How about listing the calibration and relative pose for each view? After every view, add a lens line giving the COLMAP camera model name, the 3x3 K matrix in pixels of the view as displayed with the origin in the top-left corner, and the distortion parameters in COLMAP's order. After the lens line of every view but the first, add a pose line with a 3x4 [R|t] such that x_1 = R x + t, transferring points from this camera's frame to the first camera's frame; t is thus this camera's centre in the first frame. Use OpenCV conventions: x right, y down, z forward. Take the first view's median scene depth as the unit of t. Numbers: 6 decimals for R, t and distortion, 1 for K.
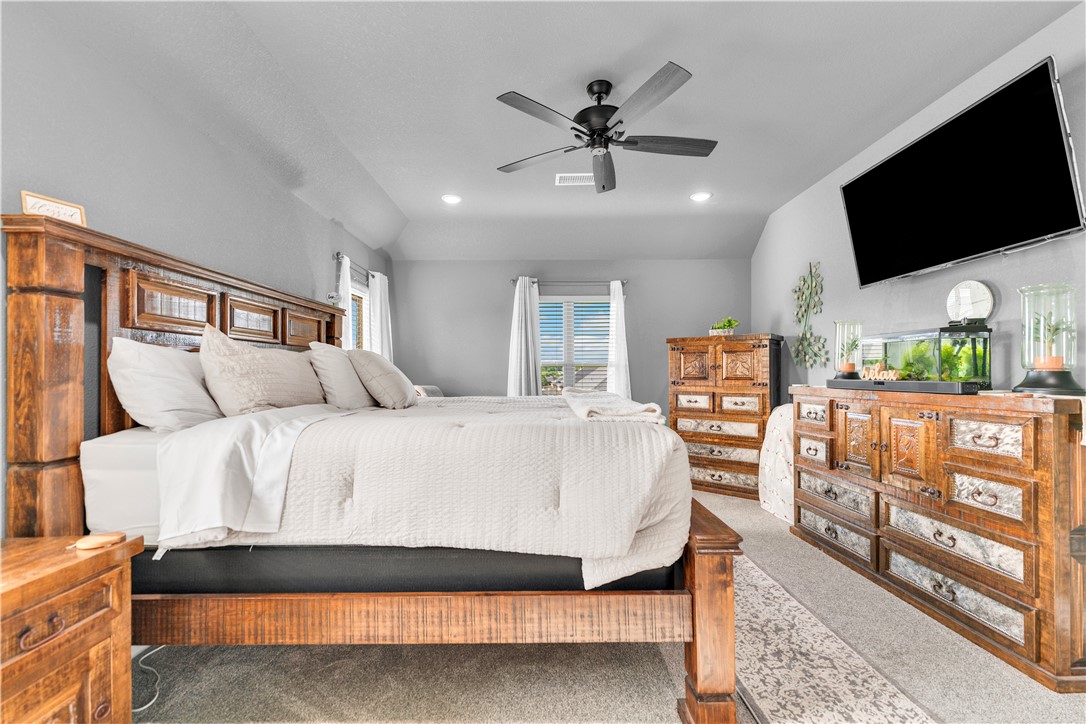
lens RADIAL K [[441.6, 0, 541.9], [0, 441.6, 368.9], [0, 0, 1]] dist [0.002605, -0.000155]
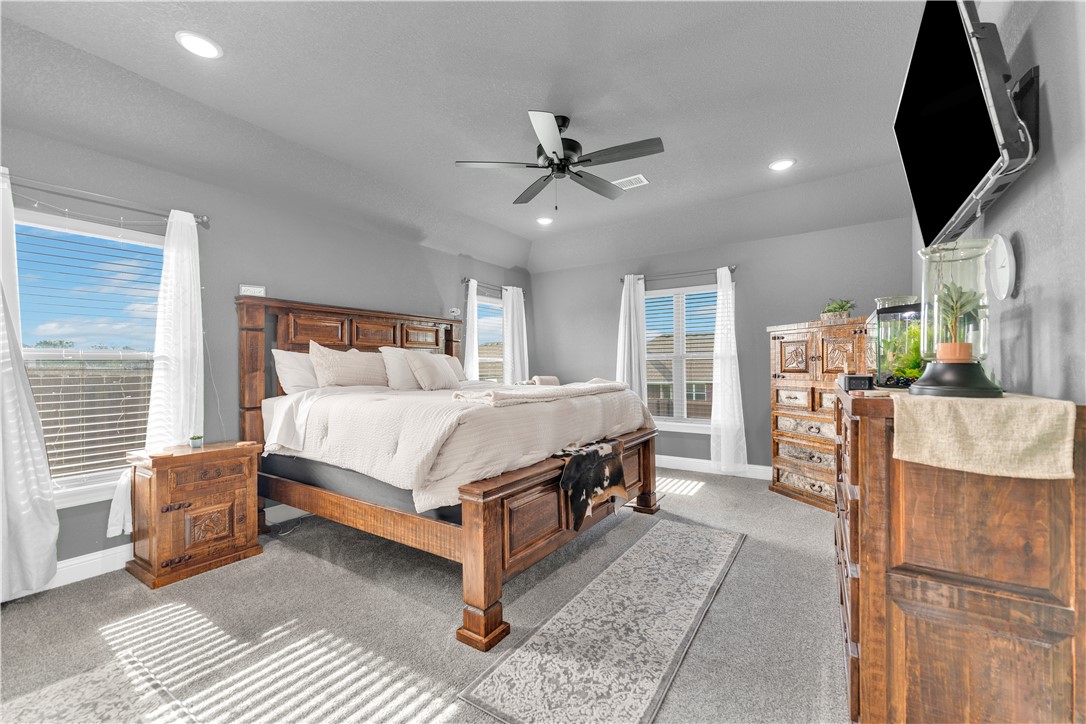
lens RADIAL K [[441.6, 0, 546.7], [0, 441.6, 363.9], [0, 0, 1]] dist [0.002605, -0.000155]
pose [[0.831029, -0.004171, -0.556213, 1.038061], [0.008089, 0.999957, 0.004588, -0.003185], [0.556170, -0.008311, 0.831027, 0.010472]]
